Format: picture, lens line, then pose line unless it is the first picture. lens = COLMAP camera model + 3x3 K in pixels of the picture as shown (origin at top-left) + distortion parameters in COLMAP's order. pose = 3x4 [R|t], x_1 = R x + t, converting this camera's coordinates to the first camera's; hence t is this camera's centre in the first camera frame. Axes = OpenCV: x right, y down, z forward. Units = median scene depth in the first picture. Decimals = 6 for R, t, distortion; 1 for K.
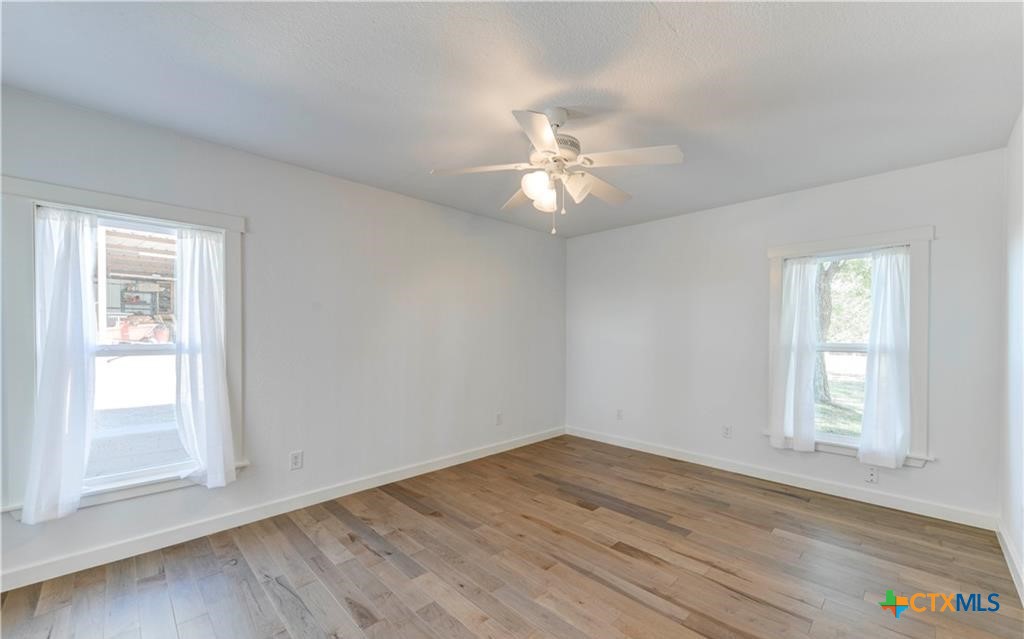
lens RADIAL K [[399.2, 0, 515.1], [0, 399.2, 338.2], [0, 0, 1]] dist [0.000673, 0.000029]
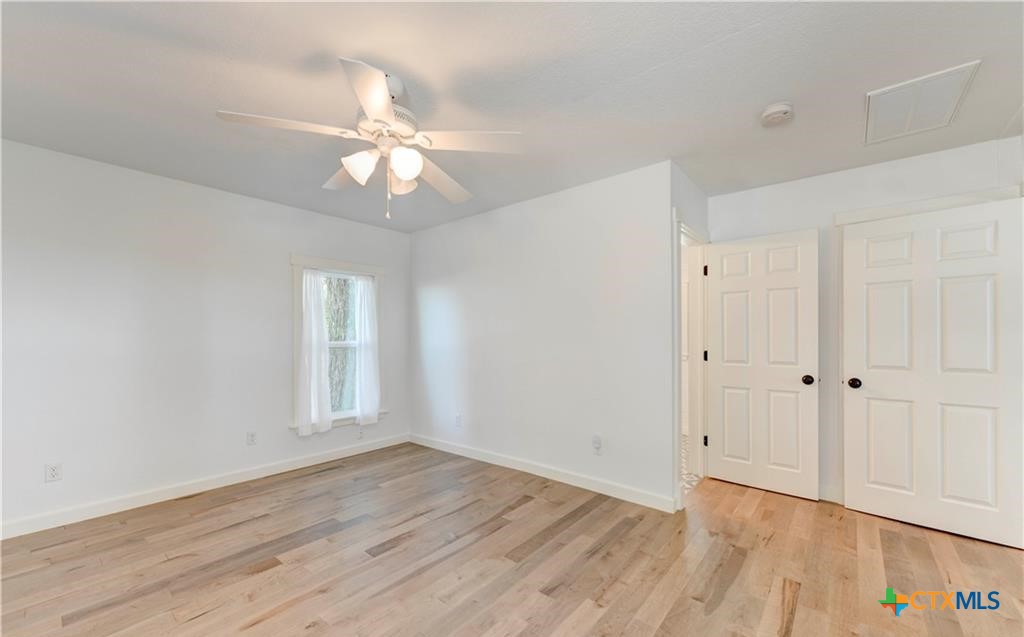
lens RADIAL K [[399.2, 0, 515.1], [0, 399.2, 337.2], [0, 0, 1]] dist [0.000673, 0.000029]
pose [[-0.087254, -0.007553, 0.996157, -0.581842], [0.016426, 0.999824, 0.009019, -0.002902], [-0.996051, 0.017150, -0.087114, 0.583521]]
